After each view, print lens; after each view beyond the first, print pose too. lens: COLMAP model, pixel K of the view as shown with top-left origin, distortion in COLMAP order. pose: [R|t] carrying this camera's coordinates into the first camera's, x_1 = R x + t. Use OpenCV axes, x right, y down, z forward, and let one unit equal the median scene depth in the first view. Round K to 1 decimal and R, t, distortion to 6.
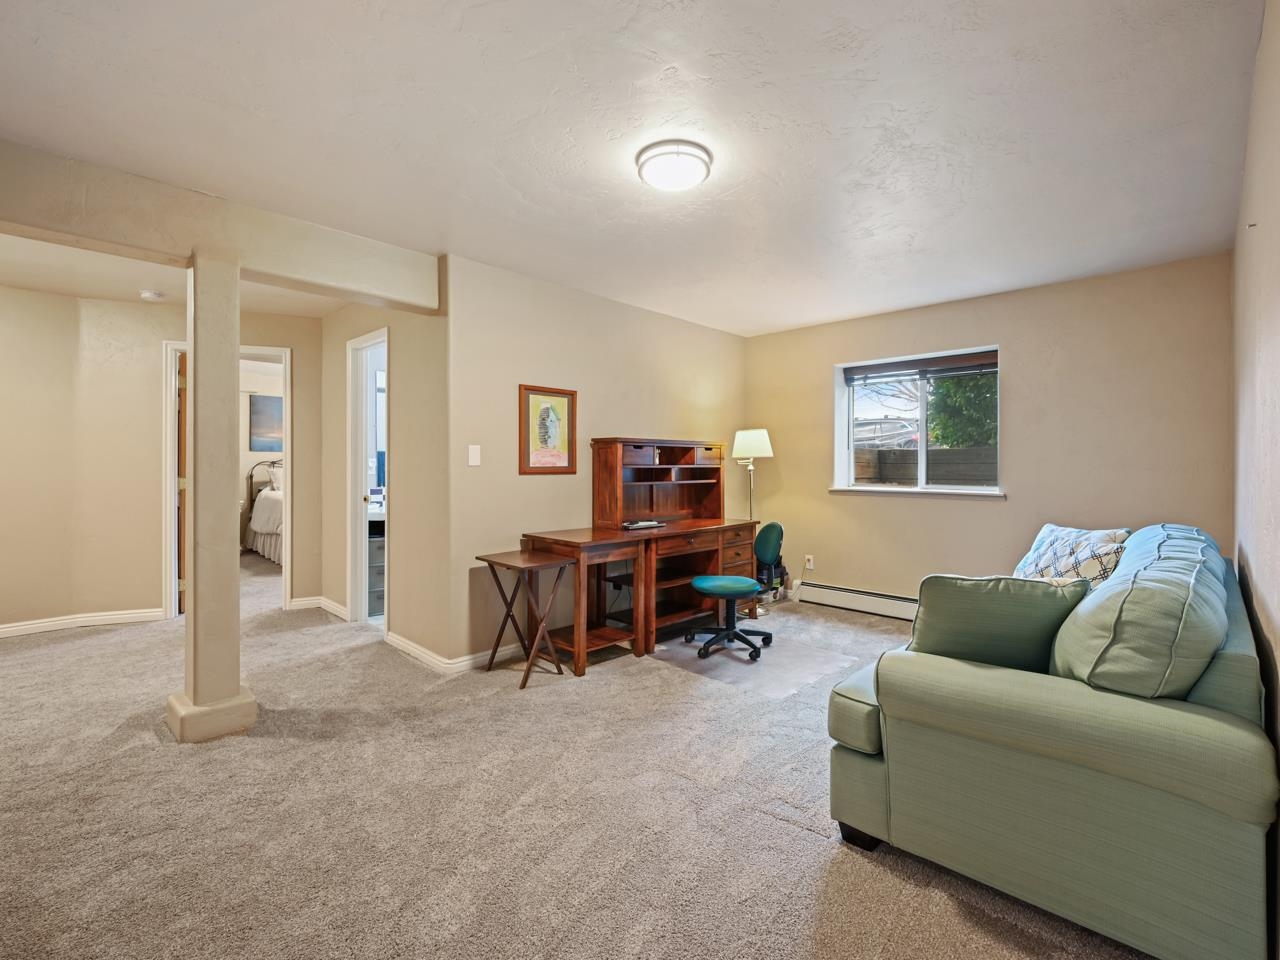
lens RADIAL K [[584.0, 0, 643.2], [0, 584.0, 469.6], [0, 0, 1]] dist [-0.001111, 0.001187]
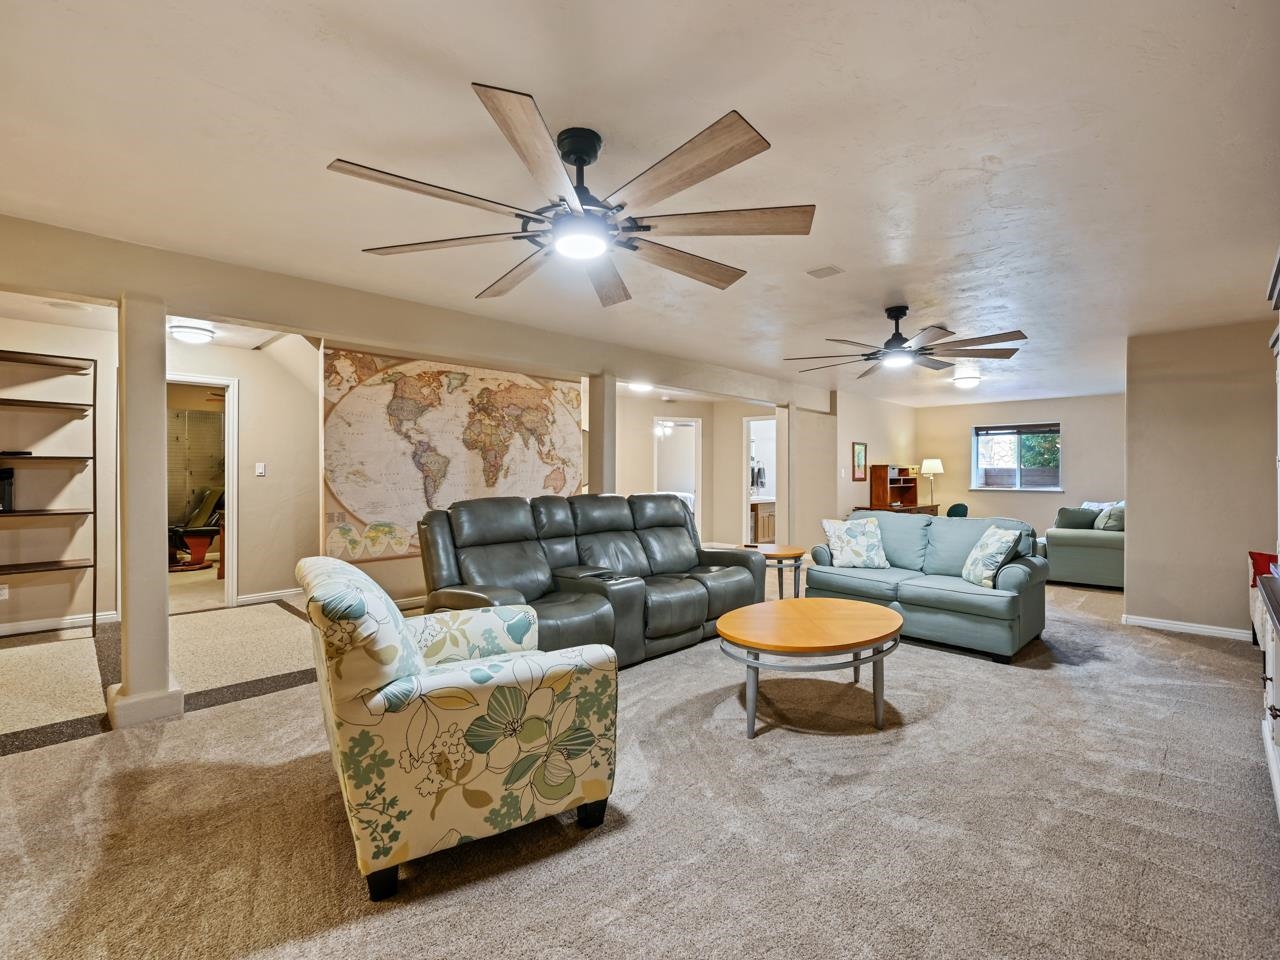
lens RADIAL K [[584.0, 0, 642.6], [0, 584.0, 476.0], [0, 0, 1]] dist [-0.001111, 0.001187]
pose [[0.999978, 0.001565, -0.006466, -0.915371], [-0.001584, 0.999994, -0.002970, -0.003838], [0.006461, 0.002981, 0.999975, -1.170306]]
